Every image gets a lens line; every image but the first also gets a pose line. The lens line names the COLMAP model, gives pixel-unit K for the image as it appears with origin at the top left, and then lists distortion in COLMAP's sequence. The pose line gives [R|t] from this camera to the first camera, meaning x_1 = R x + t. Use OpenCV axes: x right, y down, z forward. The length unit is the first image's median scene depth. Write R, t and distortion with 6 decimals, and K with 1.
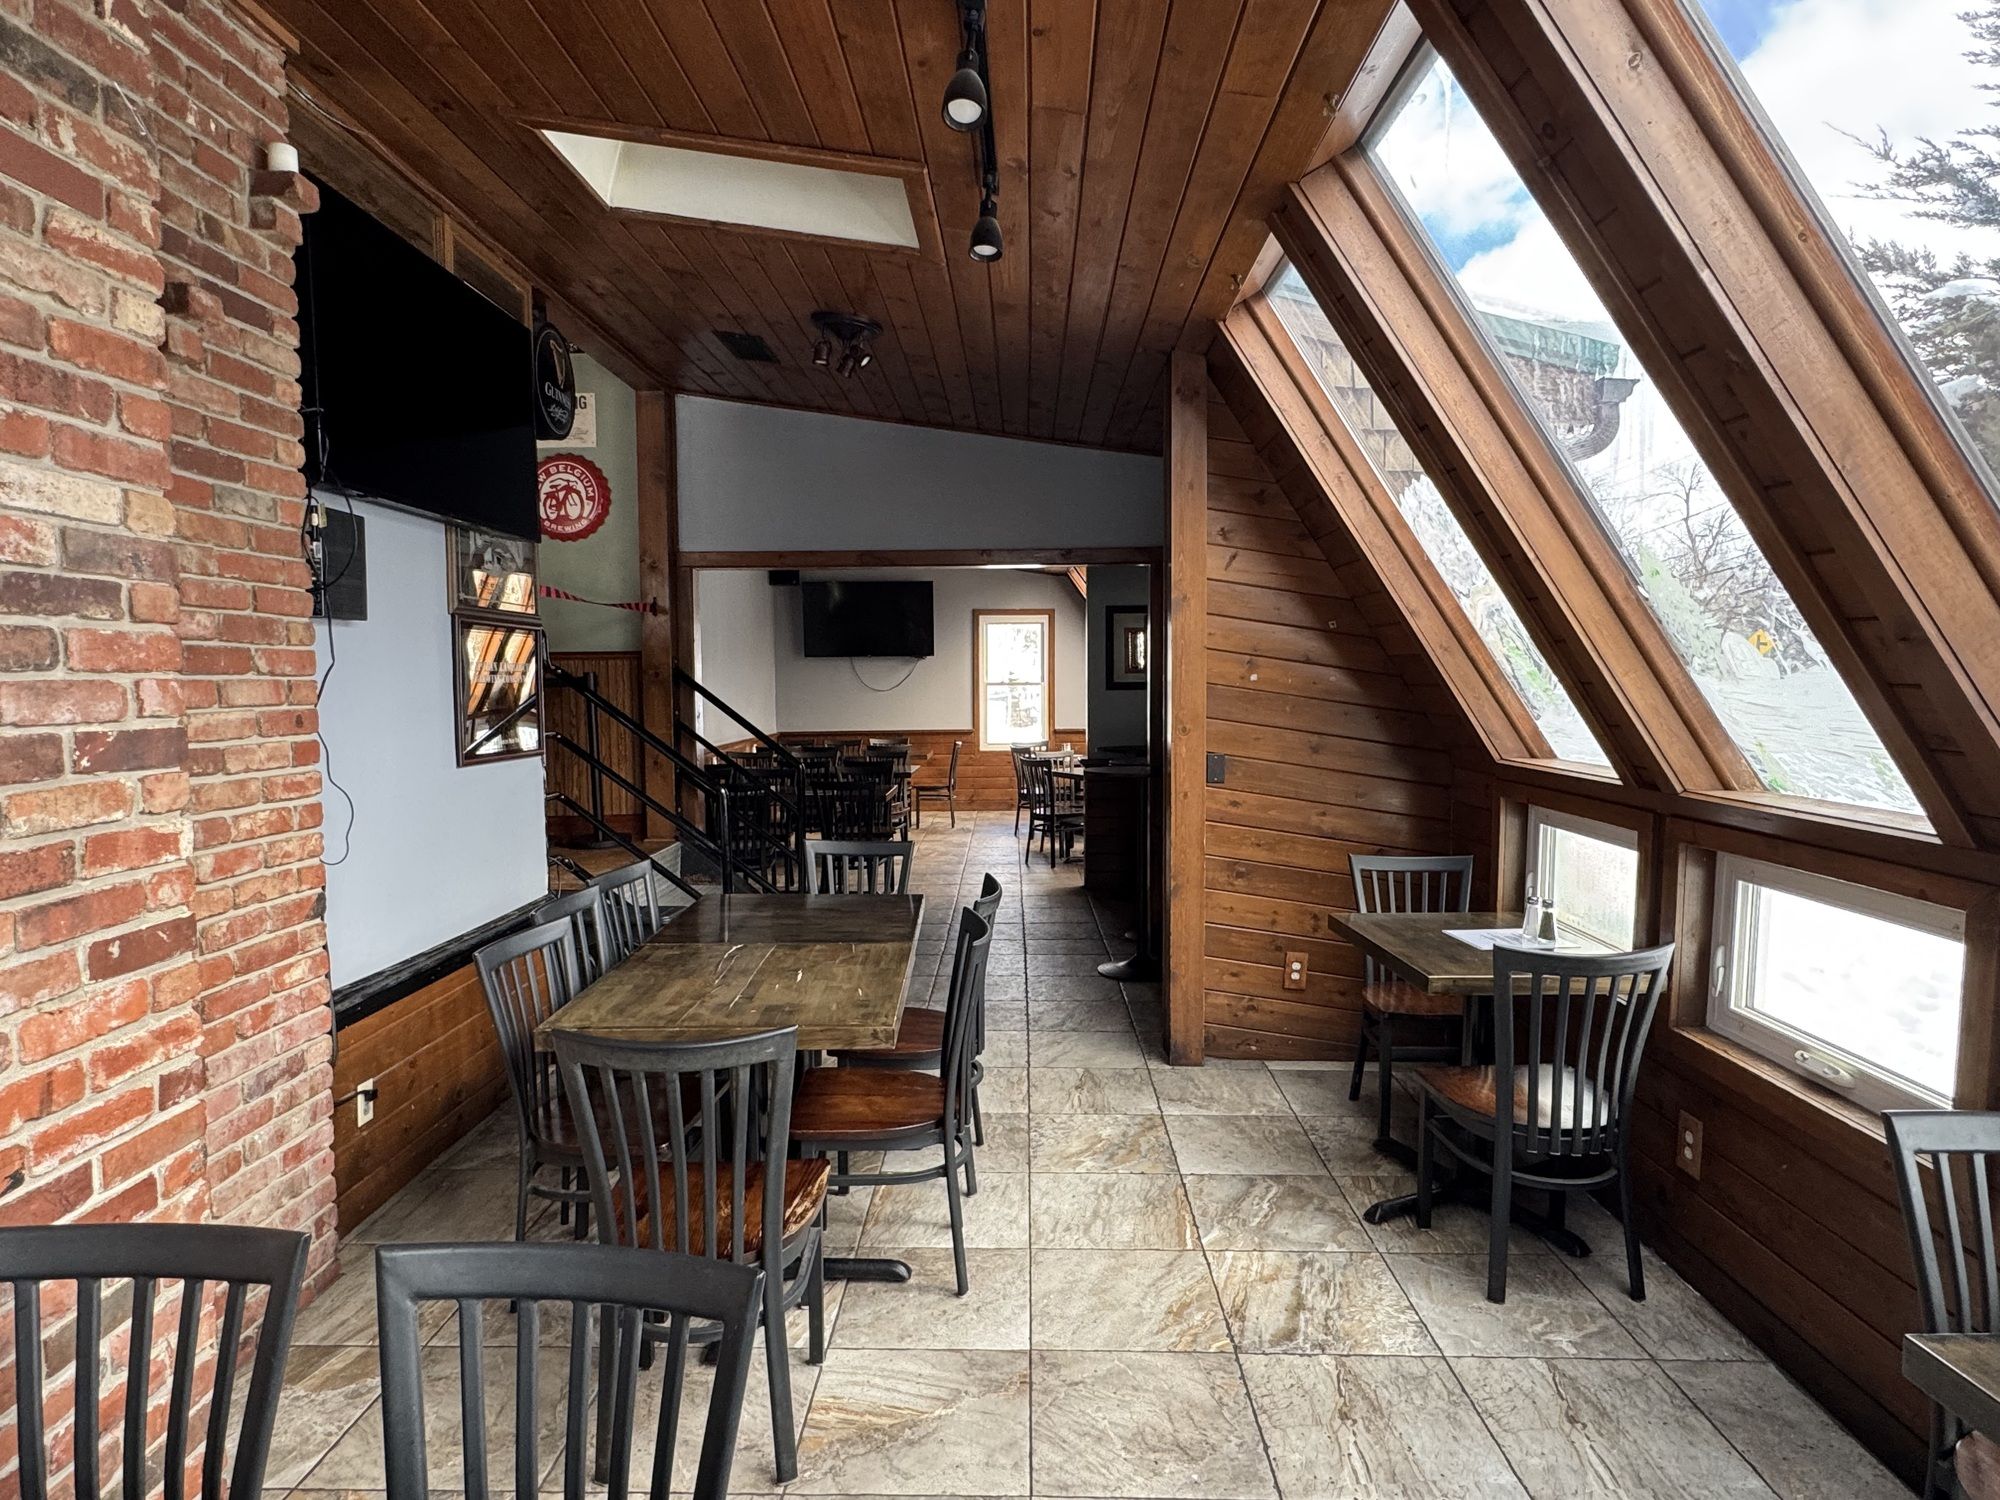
lens RADIAL K [[1120.2, 0, 998.7], [0, 1120.2, 756.6], [0, 0, 1]] dist [-0.000218, -0.001326]
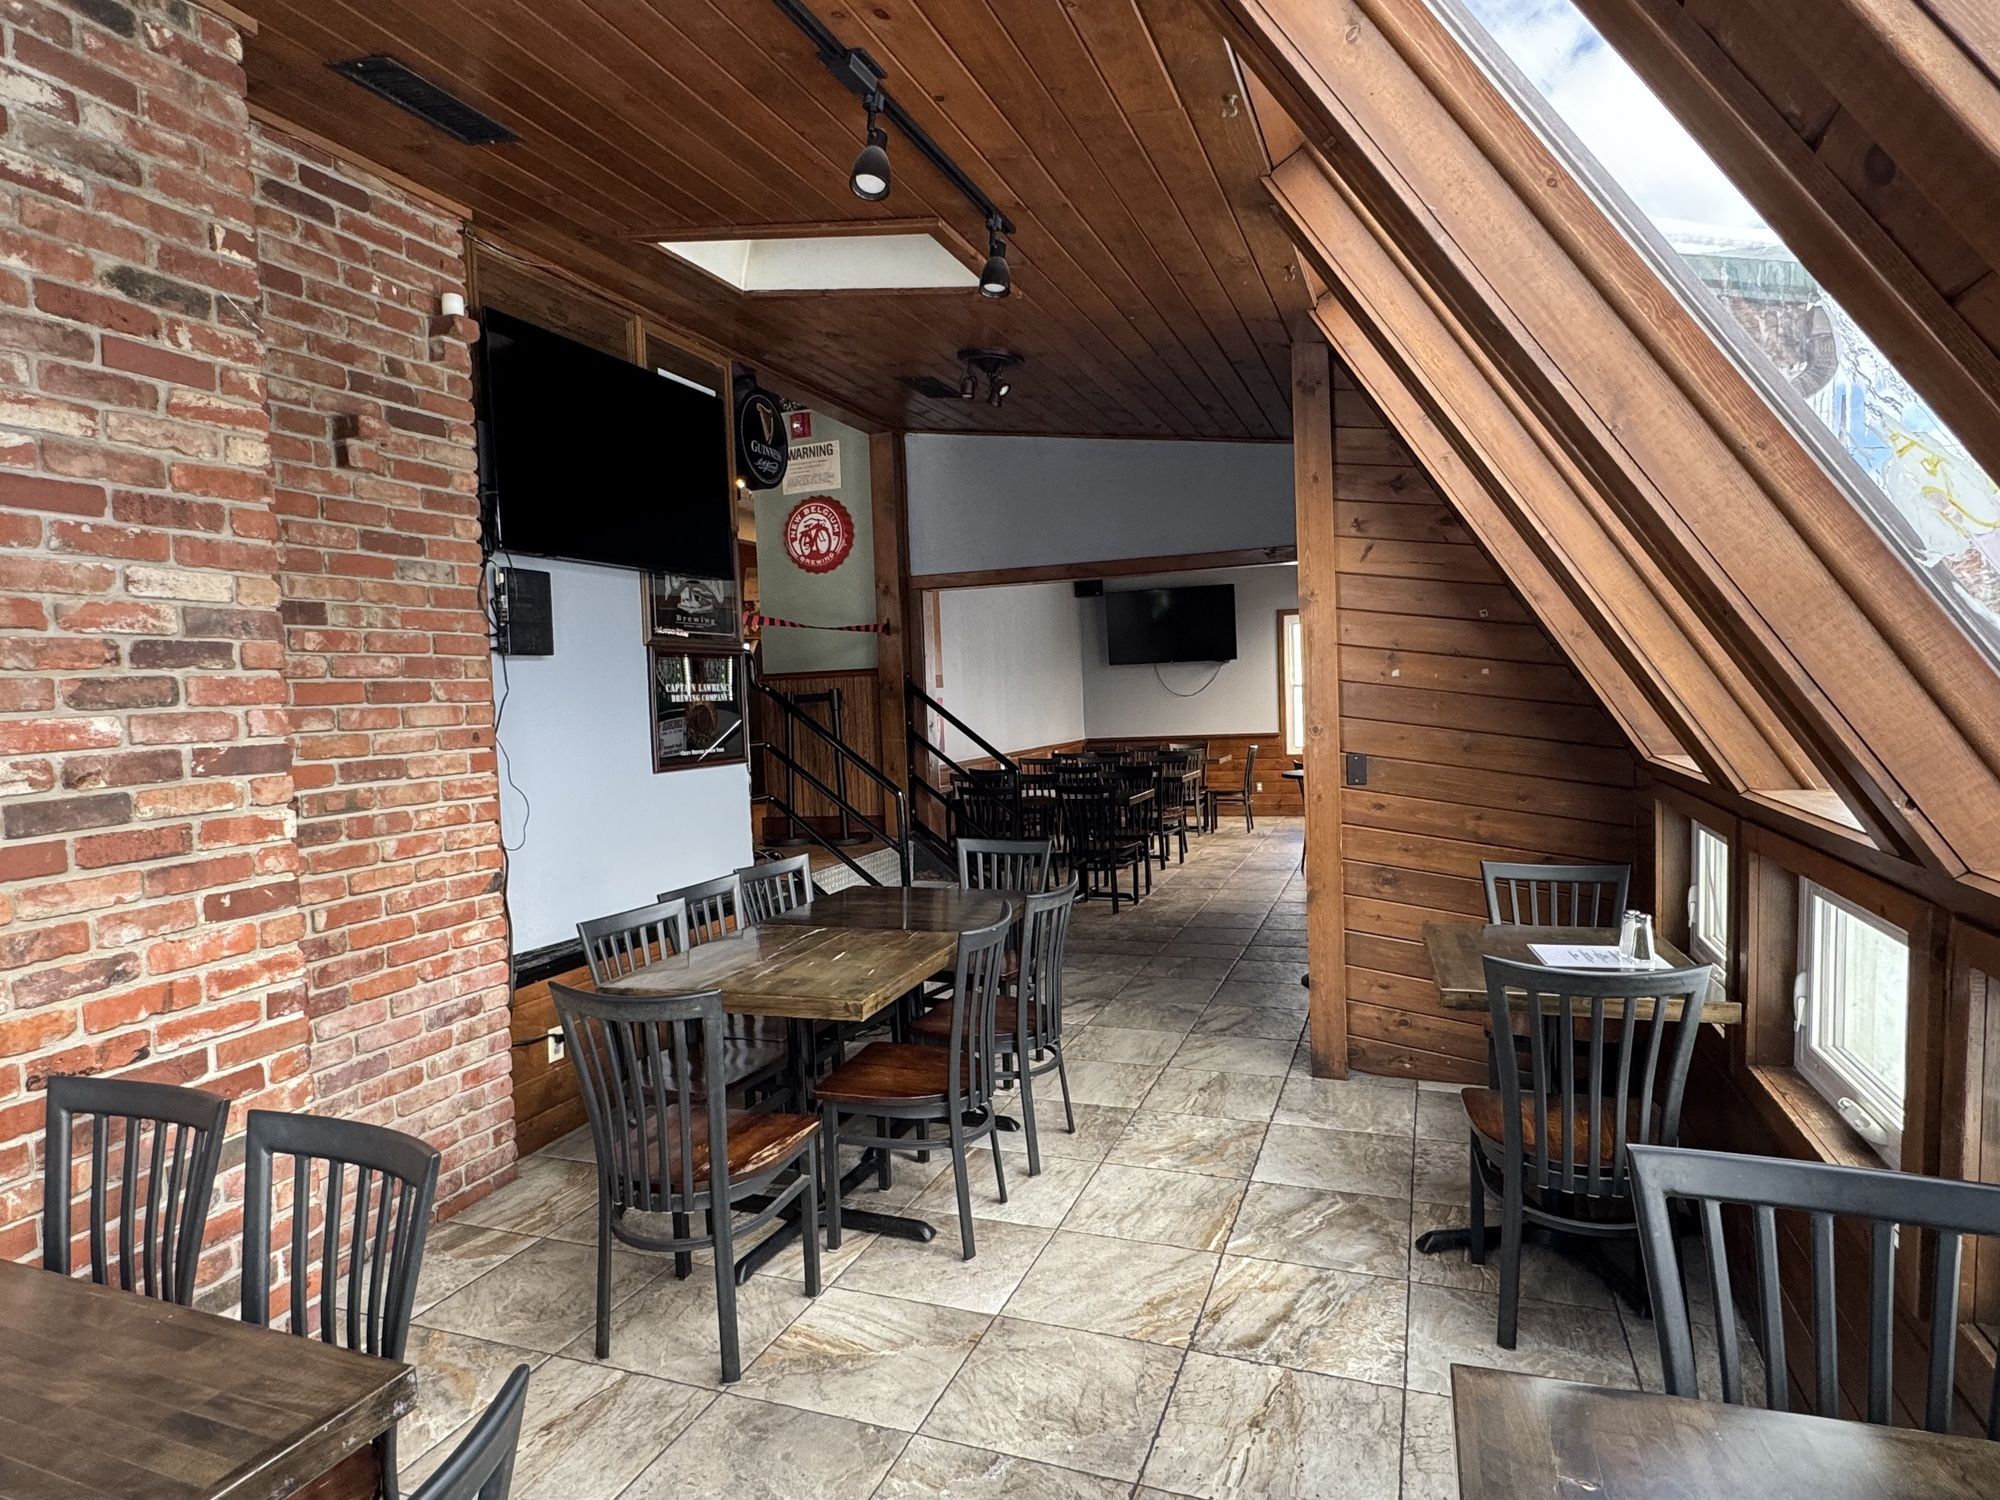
lens RADIAL K [[1120.2, 0, 1002.0], [0, 1120.2, 750.6], [0, 0, 1]] dist [-0.000218, -0.001326]
pose [[0.942869, -0.013317, -0.332898, 0.365536], [0.009770, 0.999876, -0.012325, 0.005291], [0.333021, 0.008368, 0.942882, -0.007360]]
